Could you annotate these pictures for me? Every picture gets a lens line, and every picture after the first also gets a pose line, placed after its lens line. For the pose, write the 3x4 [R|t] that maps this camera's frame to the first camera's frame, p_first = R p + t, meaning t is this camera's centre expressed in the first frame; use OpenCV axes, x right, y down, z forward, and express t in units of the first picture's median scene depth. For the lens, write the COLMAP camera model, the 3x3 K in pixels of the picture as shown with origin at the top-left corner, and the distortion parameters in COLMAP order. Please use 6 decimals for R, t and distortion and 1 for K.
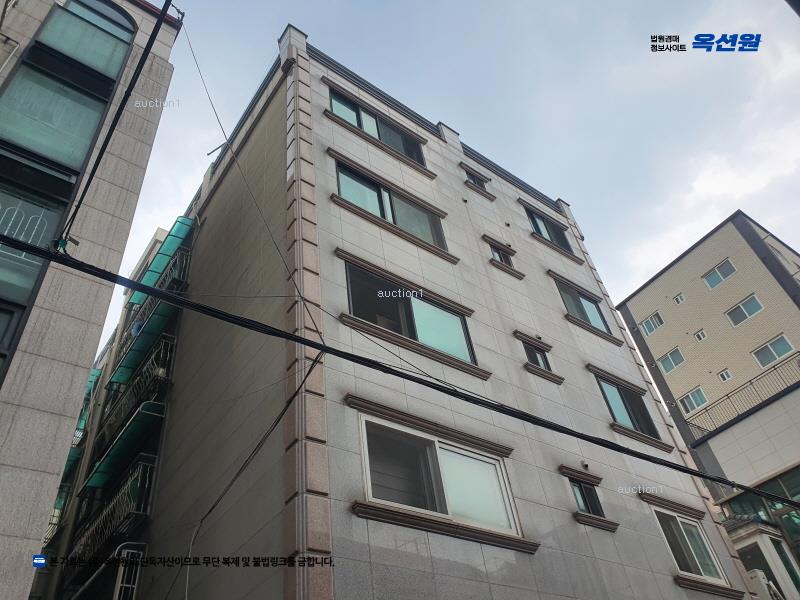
lens RADIAL K [[609.5, 0, 400.0], [0, 609.5, 300.0], [0, 0, 1]] dist [0.064986, -0.000380]
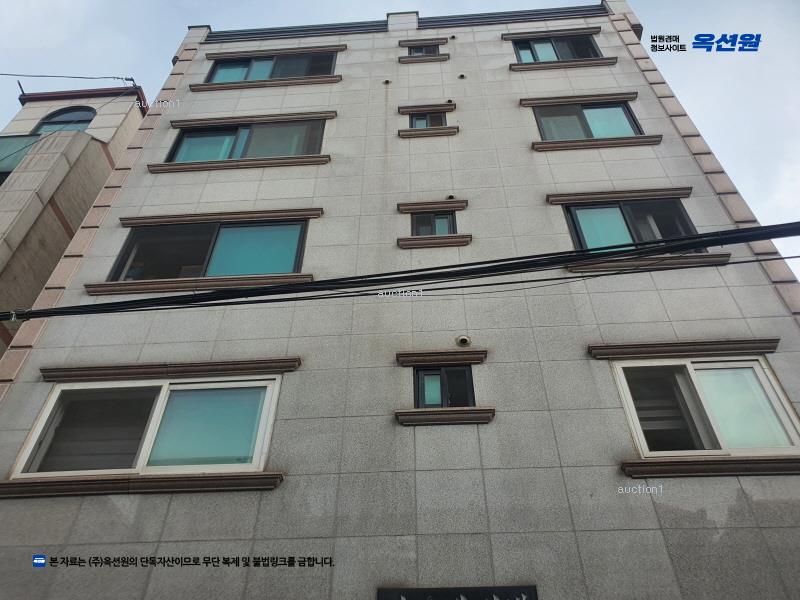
lens RADIAL K [[629.7, 0, 400.0], [0, 629.7, 300.0], [0, 0, 1]] dist [0.010672, 0.000006]
pose [[0.753851, -0.384160, -0.533038, 0.456256], [0.387485, 0.915106, -0.111514, 0.200049], [0.530626, -0.122480, 0.838710, 0.283141]]
